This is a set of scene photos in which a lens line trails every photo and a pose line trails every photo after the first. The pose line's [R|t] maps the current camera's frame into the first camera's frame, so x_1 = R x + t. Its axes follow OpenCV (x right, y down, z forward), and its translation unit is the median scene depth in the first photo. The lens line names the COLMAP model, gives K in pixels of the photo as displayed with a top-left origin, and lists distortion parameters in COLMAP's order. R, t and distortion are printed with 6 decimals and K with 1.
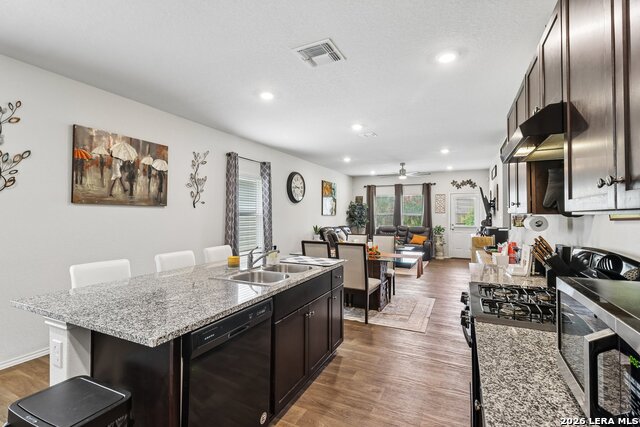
lens RADIAL K [[295.6, 0, 319.1], [0, 295.6, 211.8], [0, 0, 1]] dist [0.003151, -0.001621]
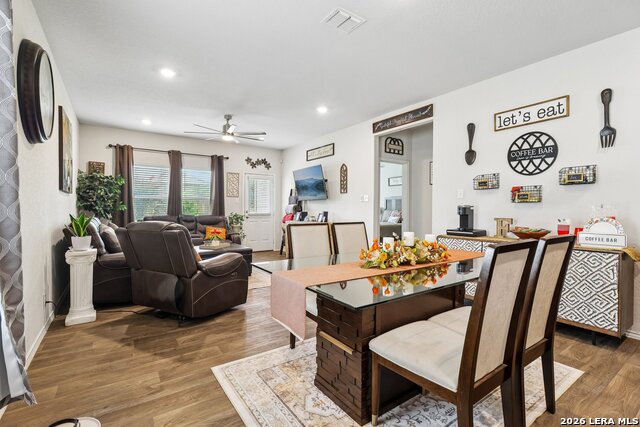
lens RADIAL K [[295.6, 0, 320.2], [0, 295.6, 211.9], [0, 0, 1]] dist [0.003151, -0.001621]
pose [[0.487318, -0.009341, 0.873174, -0.257152], [-0.013488, 0.999743, 0.018222, 0.043511], [-0.873120, -0.020658, 0.487067, 0.697700]]
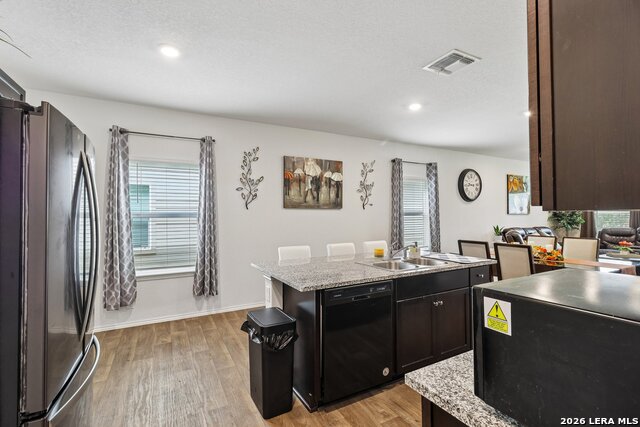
lens RADIAL K [[295.6, 0, 317.7], [0, 295.6, 213.5], [0, 0, 1]] dist [0.003151, -0.001621]
pose [[0.808983, -0.012446, -0.587701, 0.103250], [0.015910, 0.999873, 0.000726, 0.000004], [0.587617, -0.009938, 0.809078, -0.065832]]
